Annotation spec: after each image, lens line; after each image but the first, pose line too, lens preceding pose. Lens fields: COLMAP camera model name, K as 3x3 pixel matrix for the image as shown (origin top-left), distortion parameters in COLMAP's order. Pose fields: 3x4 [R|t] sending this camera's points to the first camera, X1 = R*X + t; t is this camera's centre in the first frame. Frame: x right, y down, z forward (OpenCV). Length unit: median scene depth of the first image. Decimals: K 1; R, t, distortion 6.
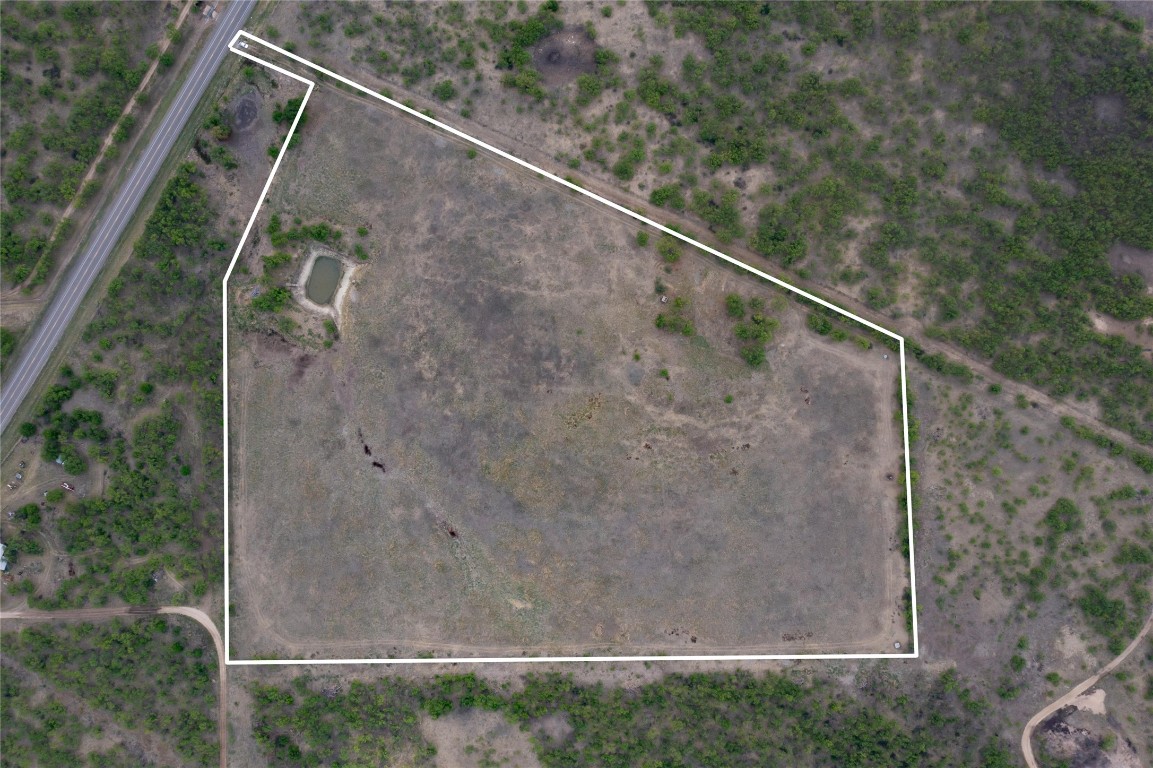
lens RADIAL K [[908.7, 0, 559.3], [0, 908.7, 386.9], [0, 0, 1]] dist [-0.014906, 0.004482]
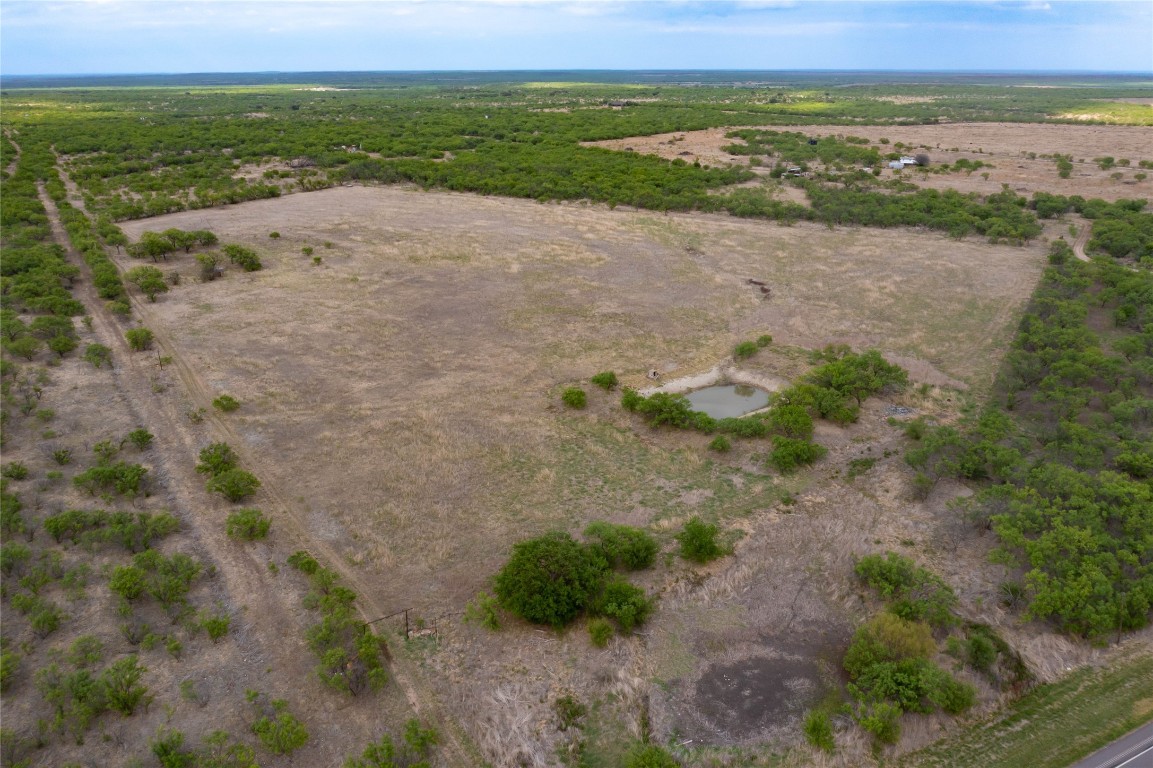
lens RADIAL K [[908.7, 0, 559.3], [0, 908.7, 386.9], [0, 0, 1]] dist [-0.014906, 0.004482]
pose [[-0.841935, -0.142208, 0.520503, -0.421352], [0.538248, -0.289084, 0.791657, -0.490184], [0.037889, 0.946682, 0.319933, 0.886164]]
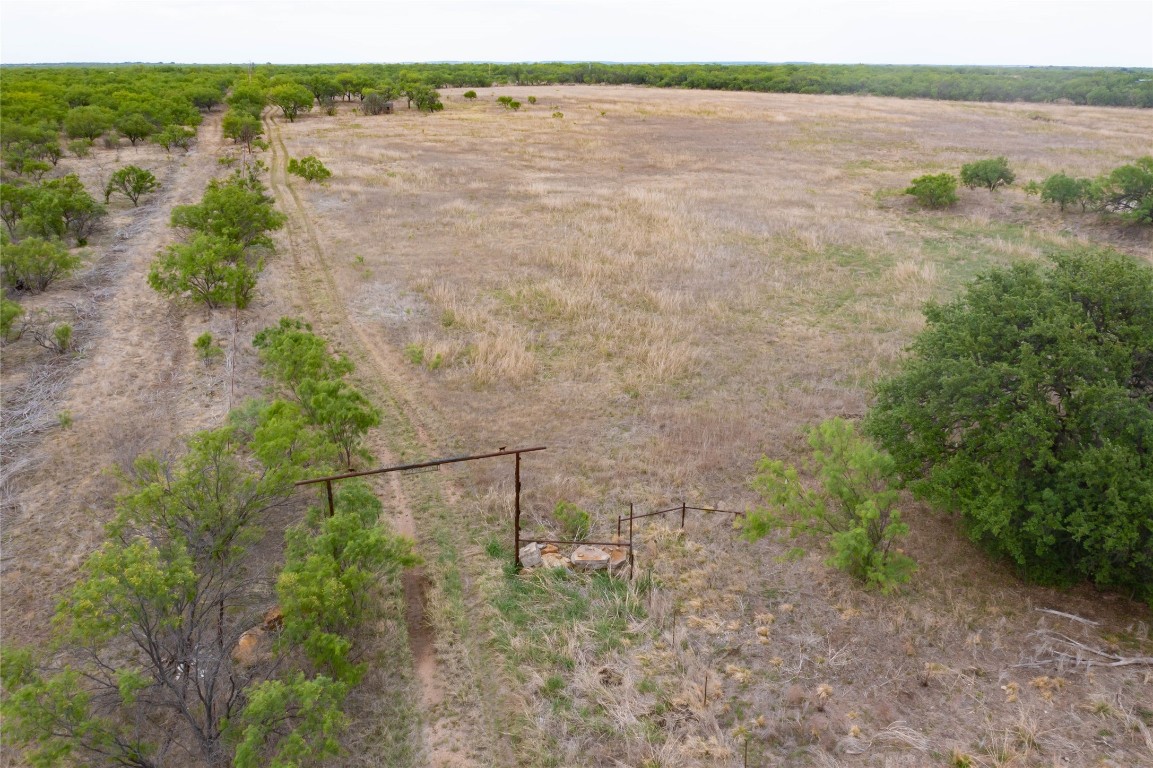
lens RADIAL K [[908.7, 0, 559.3], [0, 908.7, 386.9], [0, 0, 1]] dist [-0.014906, 0.004482]
pose [[-0.684547, -0.211247, 0.697690, -0.314276], [0.728370, -0.237002, 0.642890, -0.375496], [0.029546, 0.948264, 0.316105, 0.993224]]
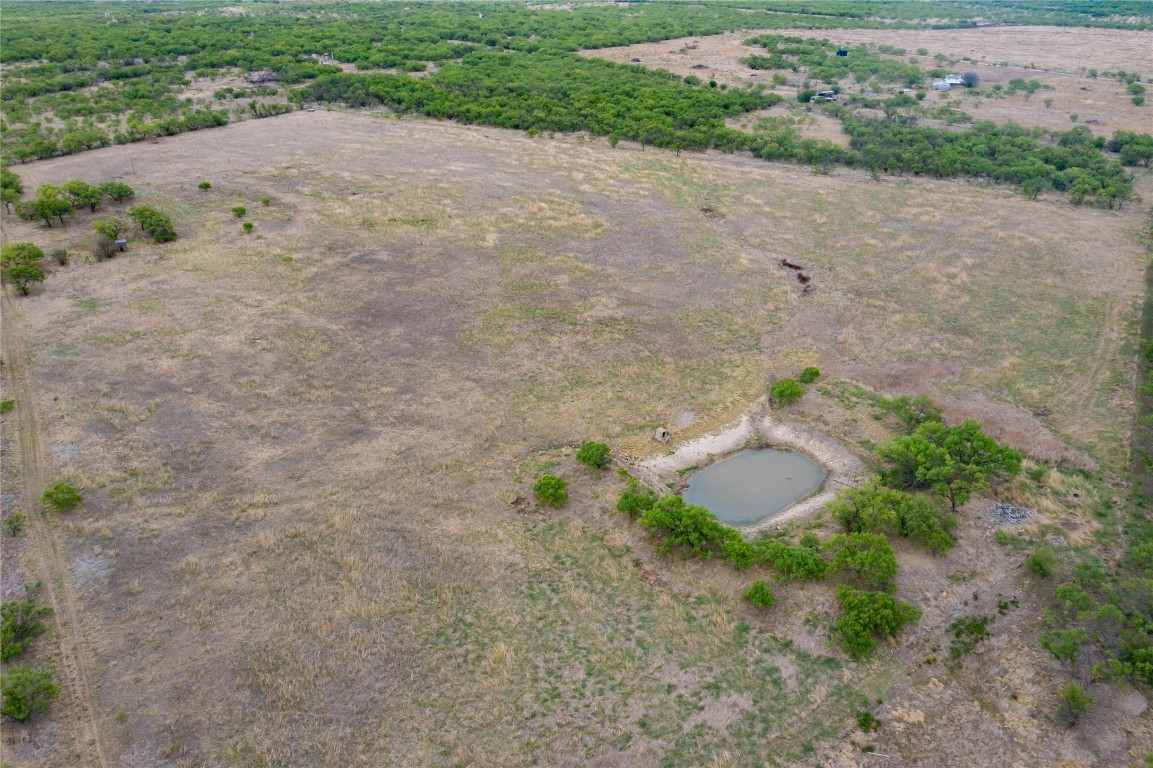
lens RADIAL K [[914.5, 0, 557.3], [0, 914.5, 383.5], [0, 0, 1]] dist [-0.014712, 0.002984]
pose [[-0.838292, -0.201997, 0.506422, -0.360271], [0.544291, -0.364283, 0.755676, -0.376210], [0.031837, 0.909118, 0.415321, 0.870005]]
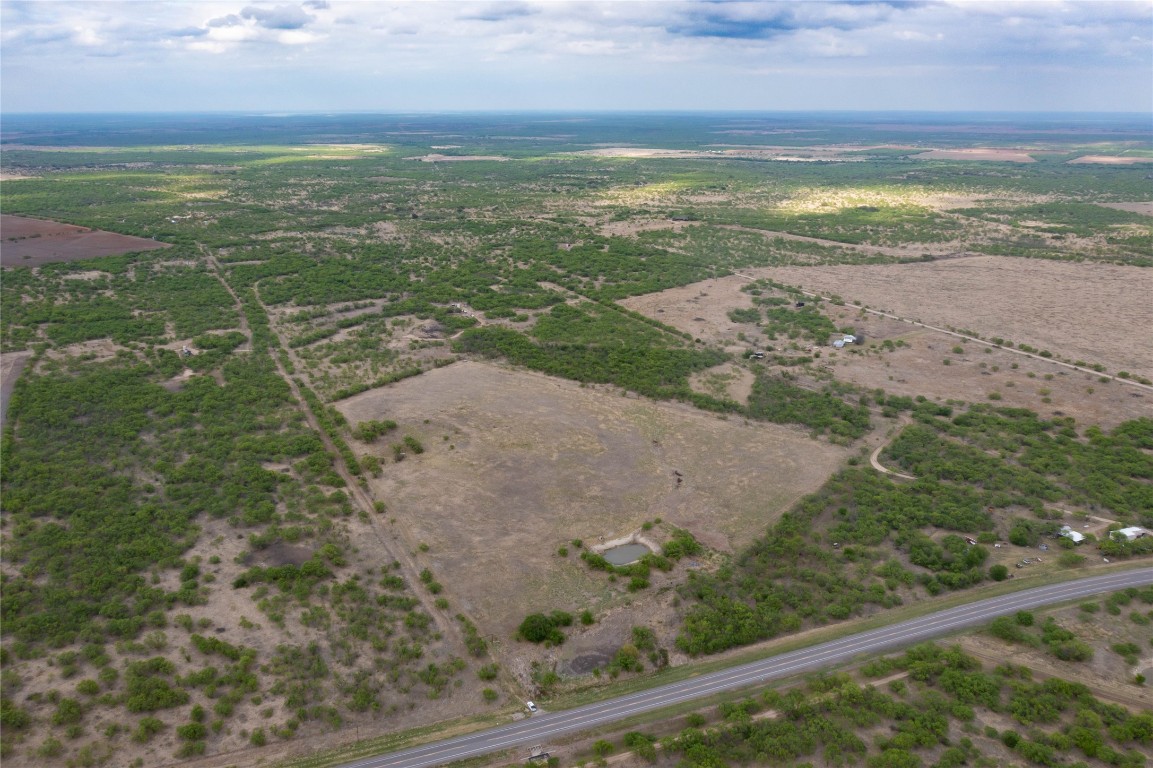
lens RADIAL K [[908.7, 0, 559.3], [0, 908.7, 386.9], [0, 0, 1]] dist [-0.014906, 0.004482]
pose [[-0.781206, -0.151213, 0.605683, -0.778844], [0.623333, -0.242197, 0.743503, -0.854651], [0.034267, 0.958371, 0.283461, 0.574424]]
